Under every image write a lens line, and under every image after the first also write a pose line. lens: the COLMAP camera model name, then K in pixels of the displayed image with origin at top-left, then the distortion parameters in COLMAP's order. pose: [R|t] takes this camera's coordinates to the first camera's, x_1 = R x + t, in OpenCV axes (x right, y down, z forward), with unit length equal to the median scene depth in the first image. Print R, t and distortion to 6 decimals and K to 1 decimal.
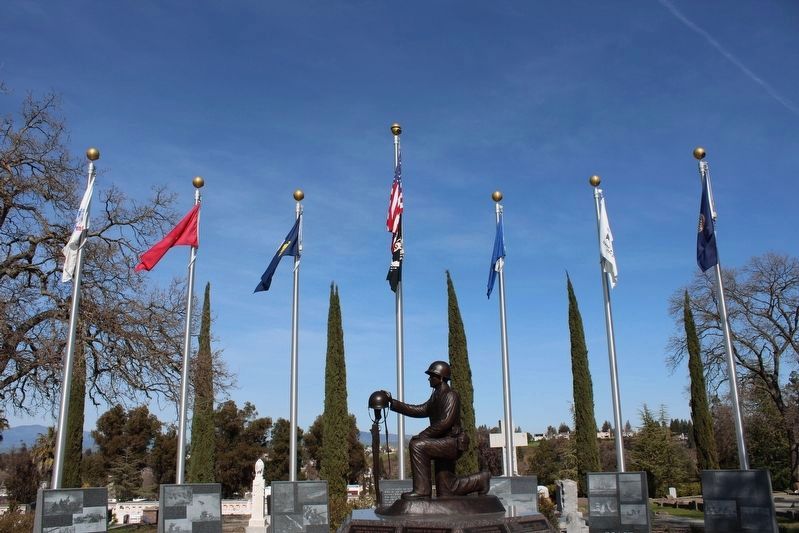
lens RADIAL K [[653.3, 0, 400.0], [0, 653.3, 265.4], [0, 0, 1]] dist [-0.103516, 0.003534]
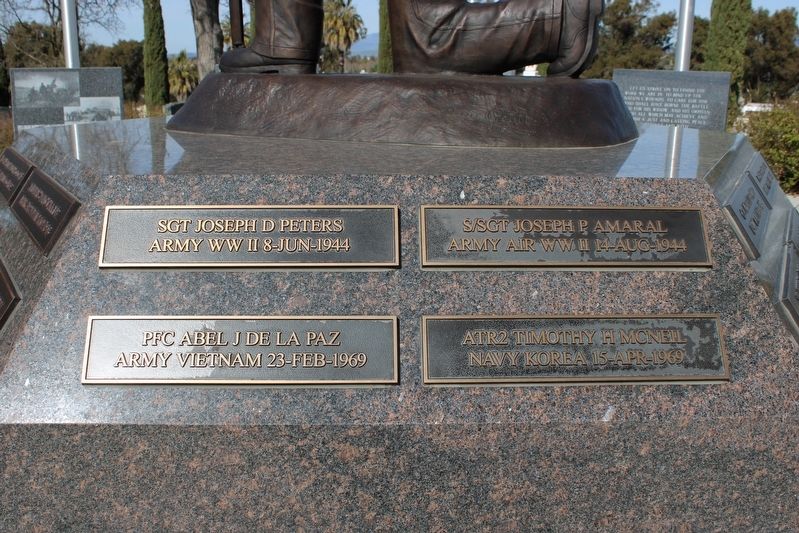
lens RADIAL K [[773.3, 0, 399.6], [0, 773.3, 265.4], [0, 0, 1]] dist [-0.057829, 0.000000]
pose [[0.853558, 0.161069, -0.495476, 0.043254], [0.119243, 0.865373, 0.486734, 0.049686], [0.507169, -0.474538, 0.719440, 0.133112]]
